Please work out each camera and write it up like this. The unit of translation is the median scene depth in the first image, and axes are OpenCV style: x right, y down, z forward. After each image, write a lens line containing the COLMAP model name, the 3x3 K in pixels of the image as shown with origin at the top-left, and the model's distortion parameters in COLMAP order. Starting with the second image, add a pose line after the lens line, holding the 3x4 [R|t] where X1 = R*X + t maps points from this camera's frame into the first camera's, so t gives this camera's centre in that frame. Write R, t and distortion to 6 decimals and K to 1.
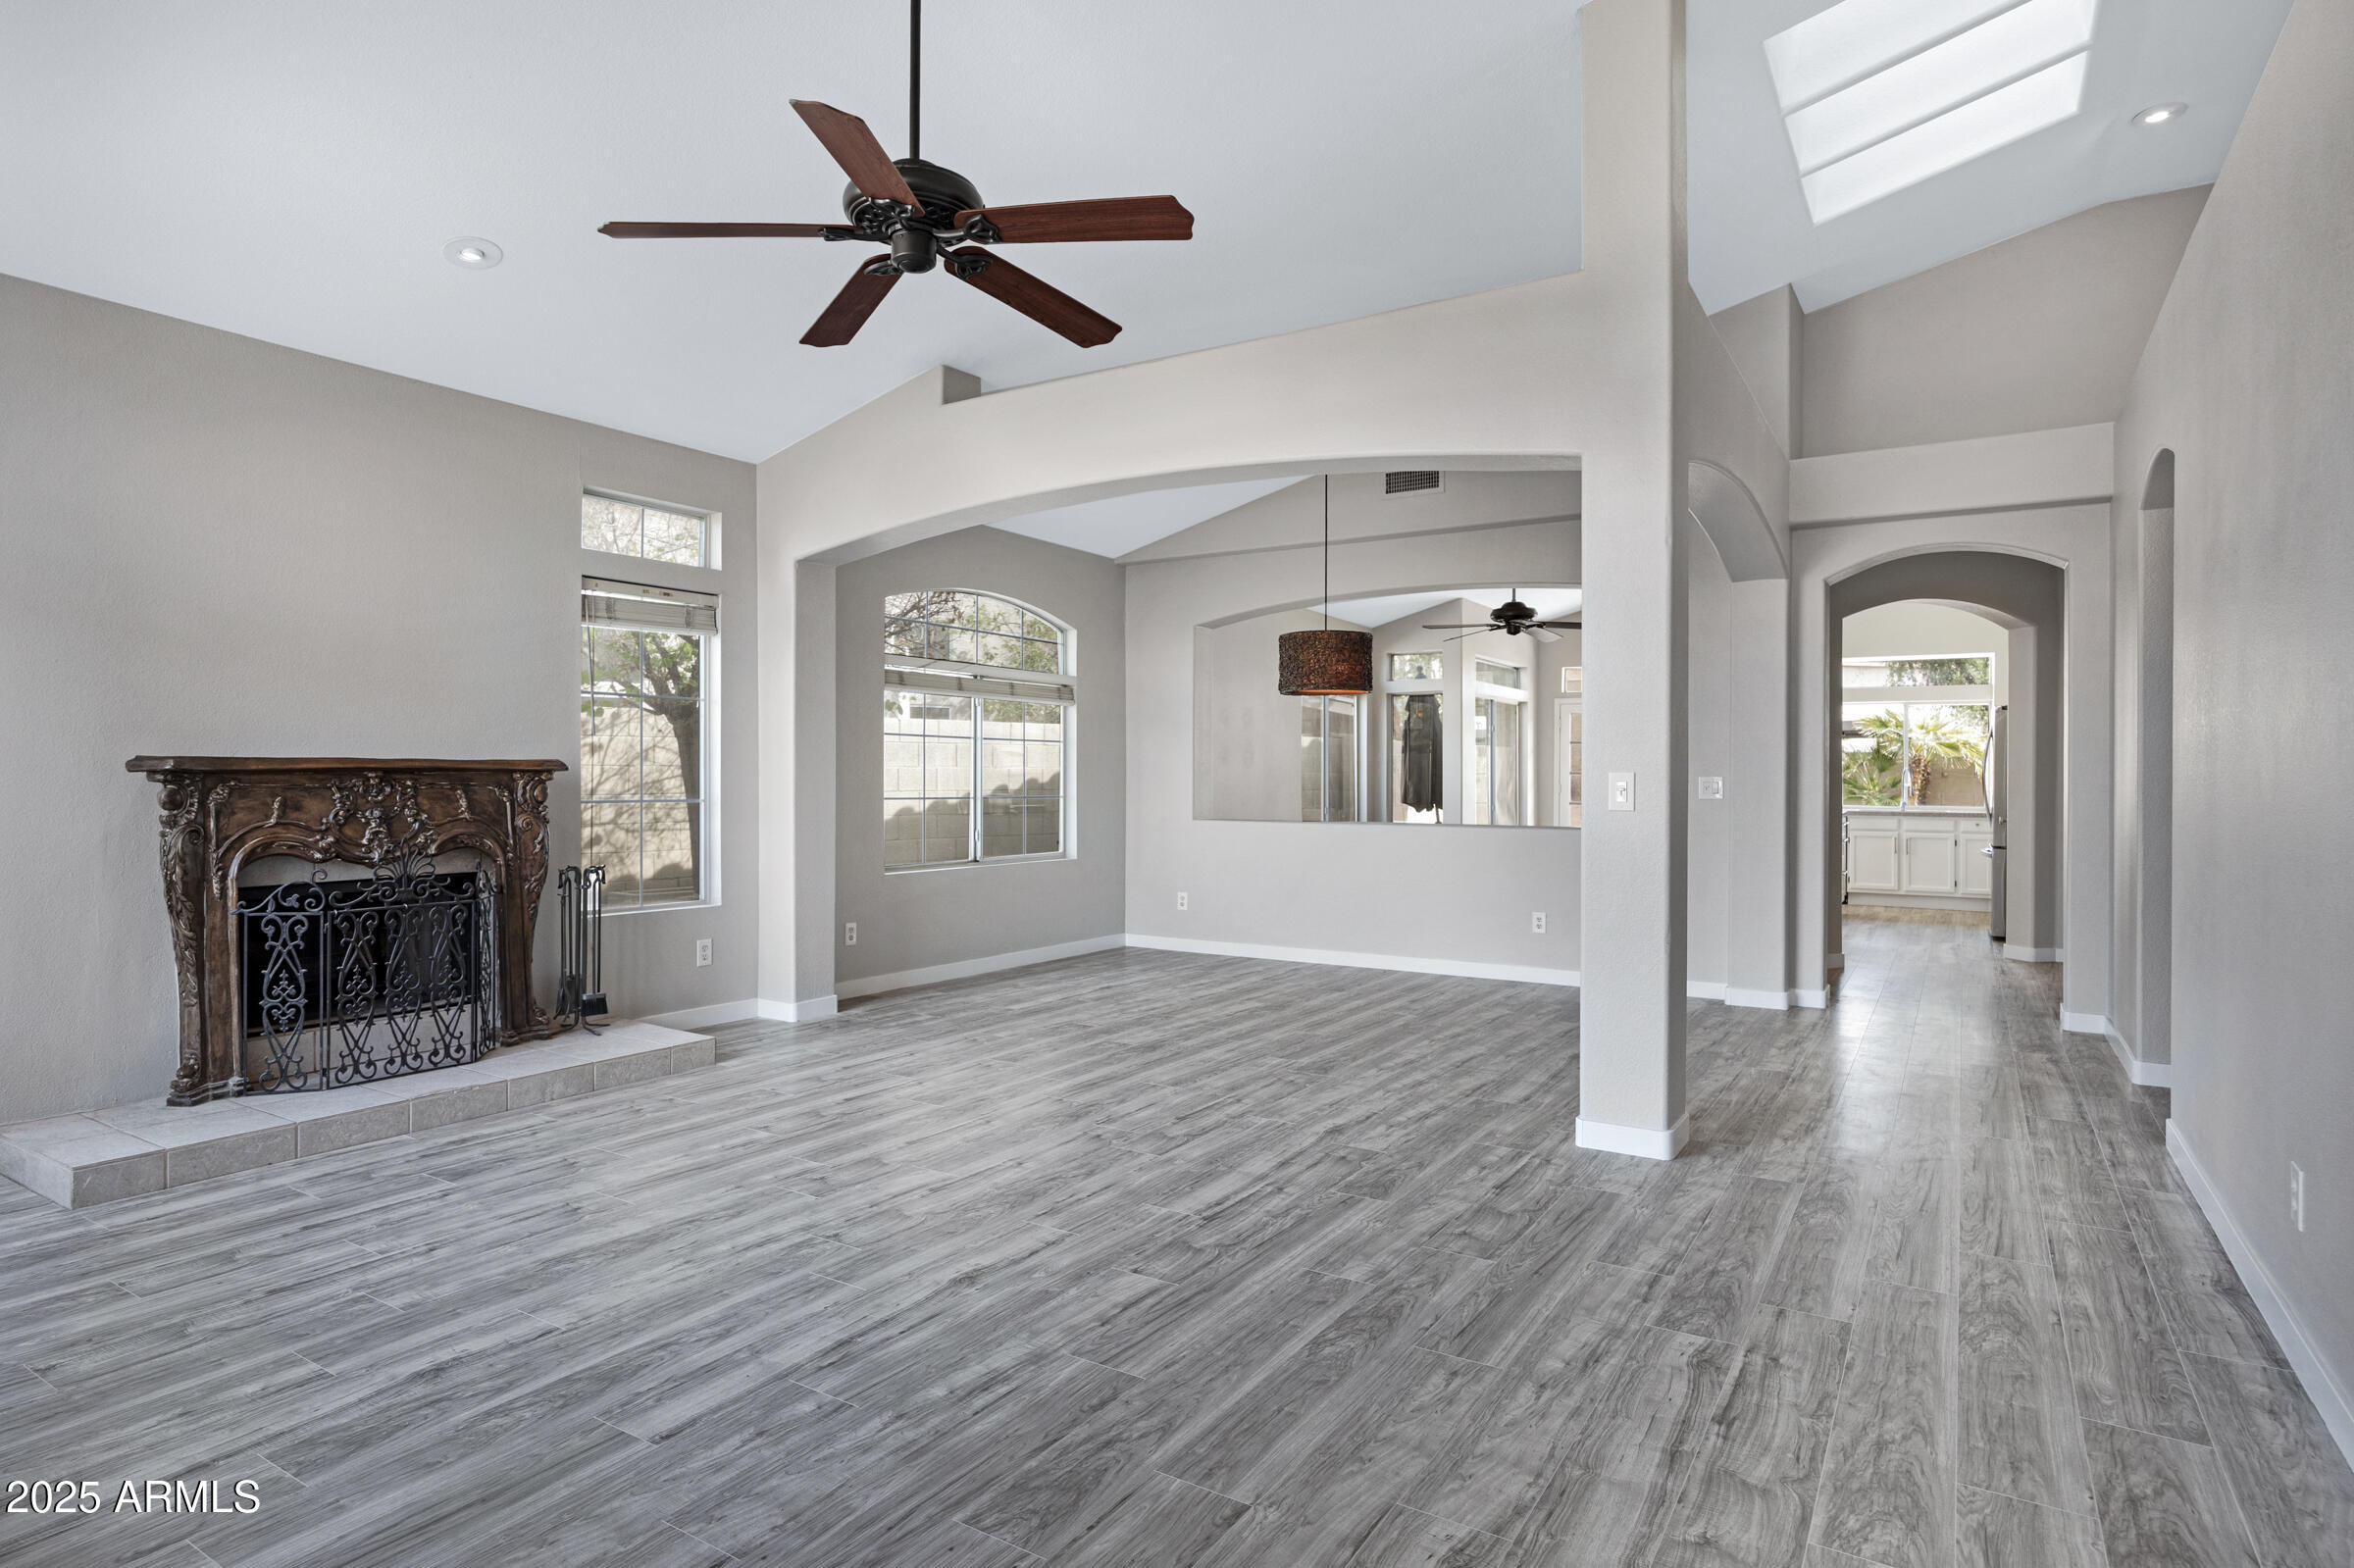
lens RADIAL K [[1222.0, 0, 1109.0], [0, 1222.0, 783.6], [0, 0, 1]] dist [-0.016893, 0.003968]
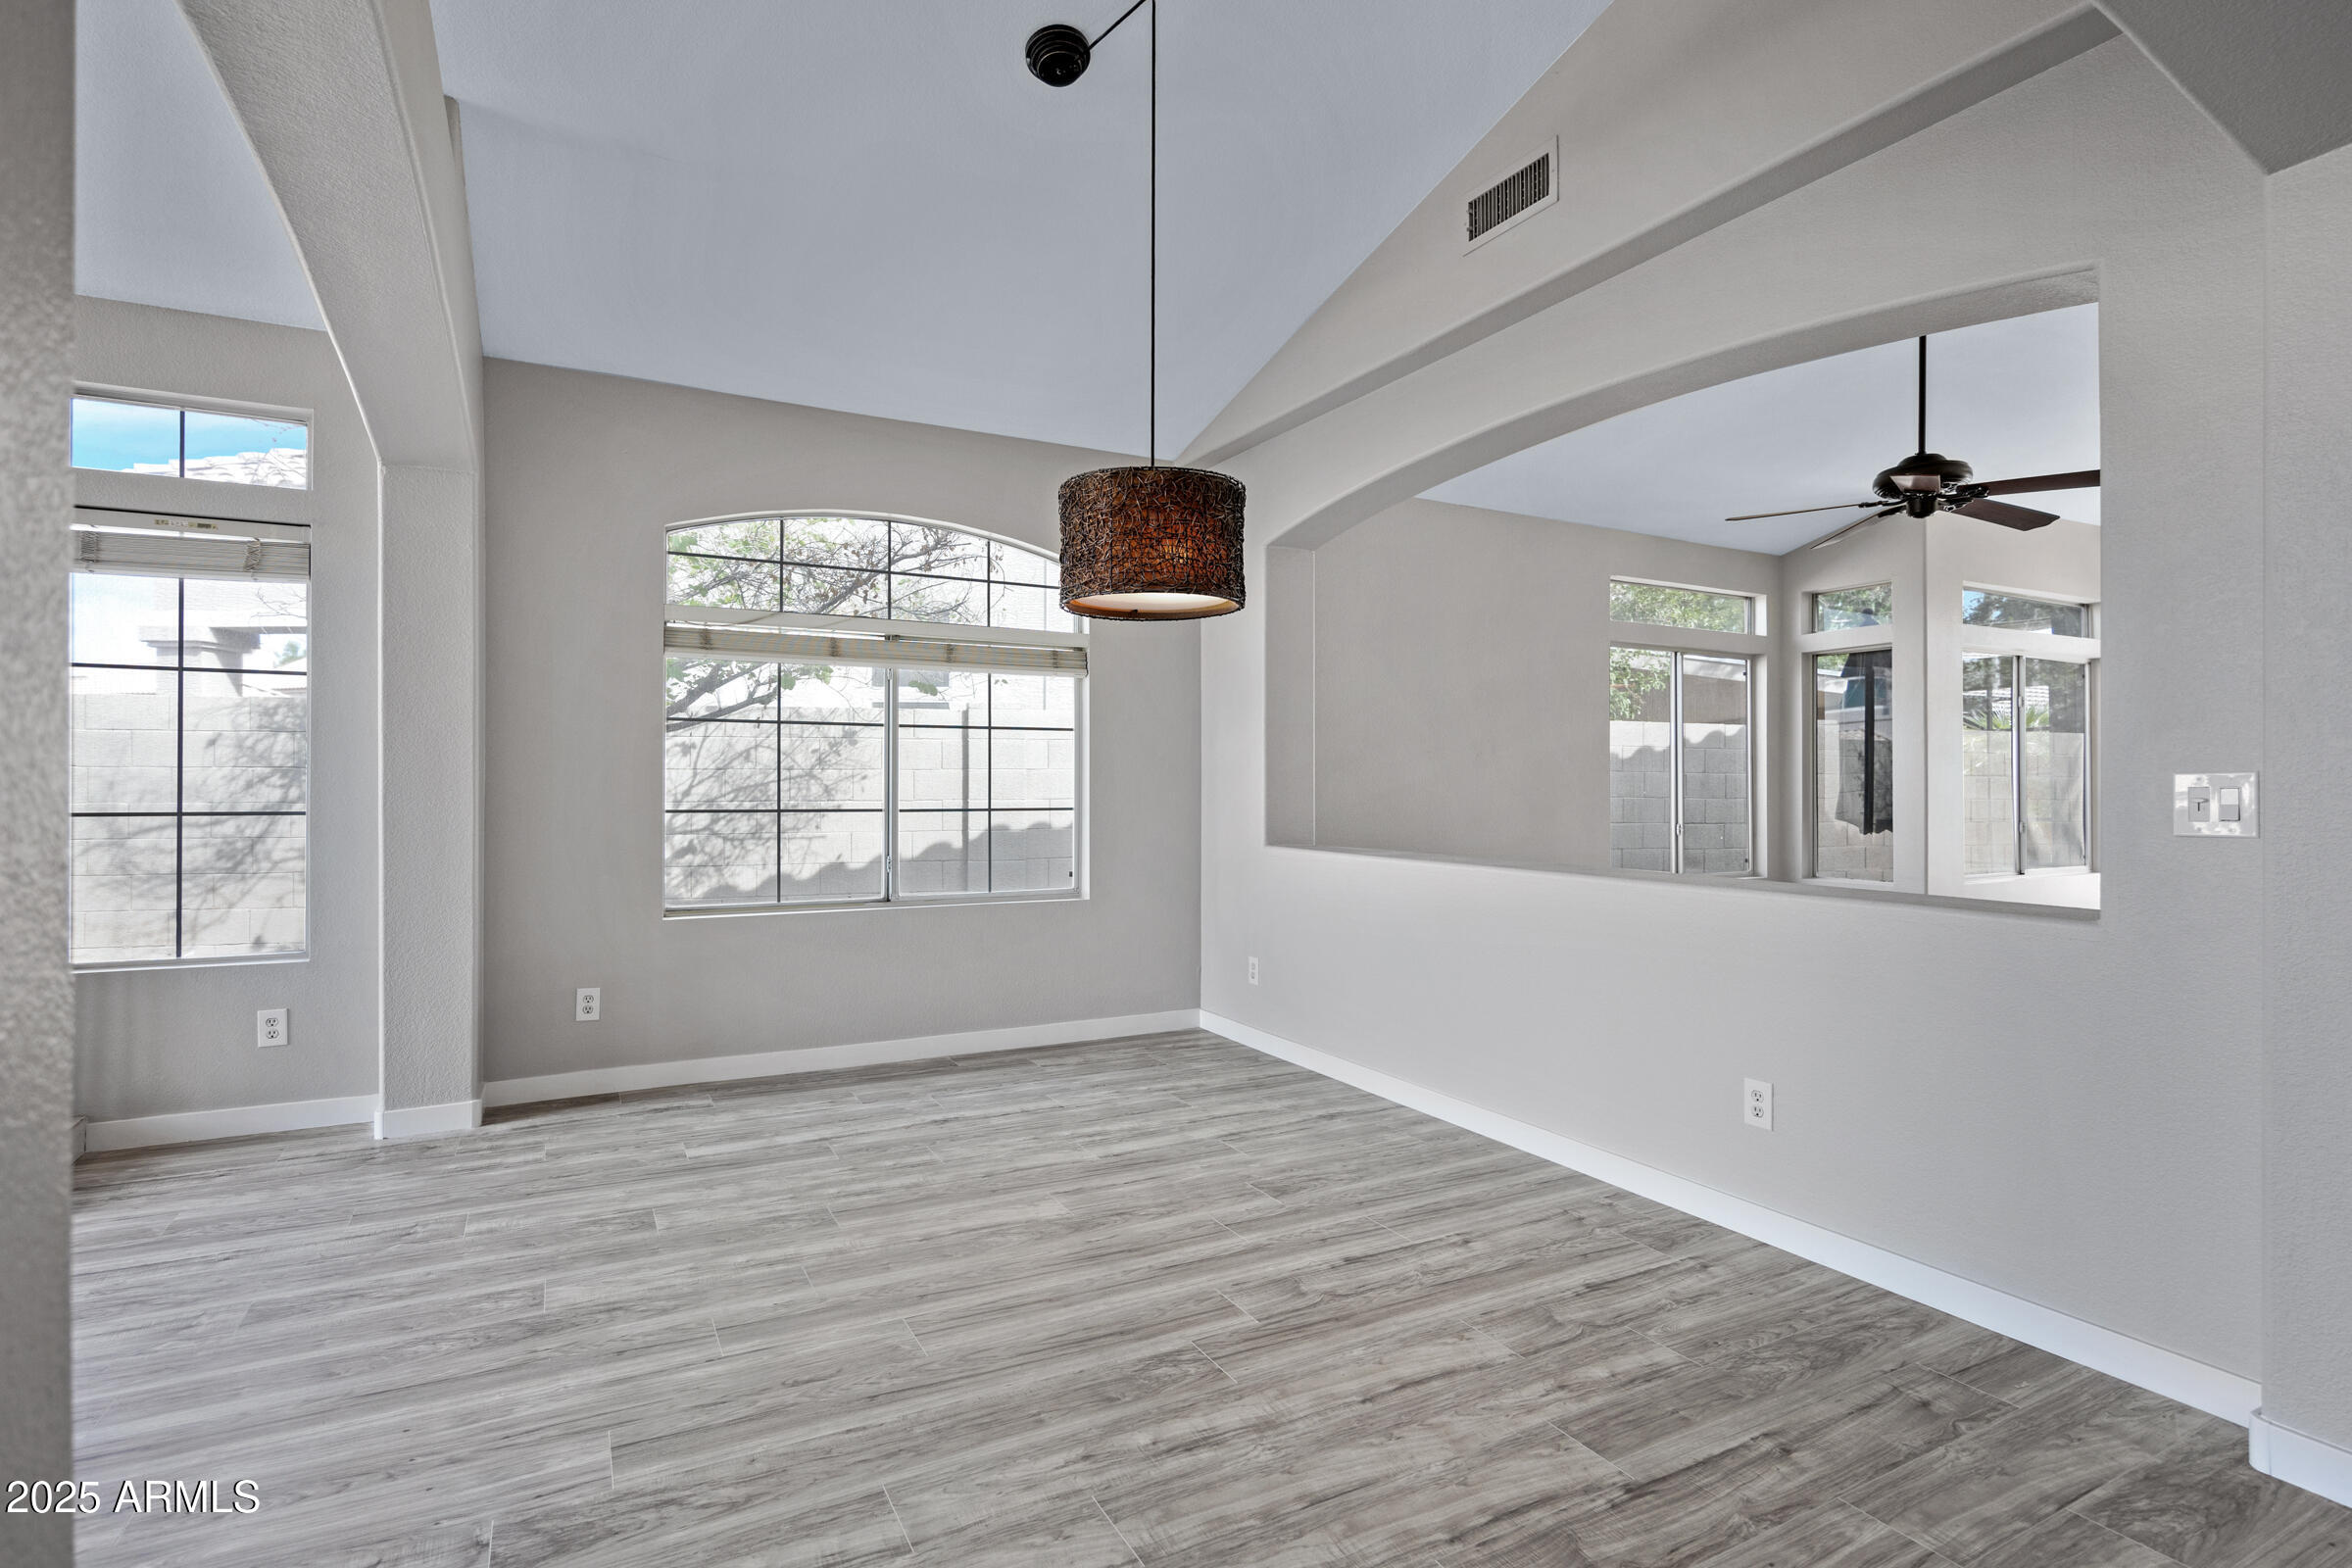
lens RADIAL K [[1128.0, 0, 1122.3], [0, 1128.0, 779.6], [0, 0, 1]] dist [-0.011961, -0.000683]
pose [[0.889658, -0.005034, -0.456599, 0.680708], [0.003058, 0.999982, -0.005065, -0.001562], [0.456617, 0.003110, 0.889658, 1.083296]]
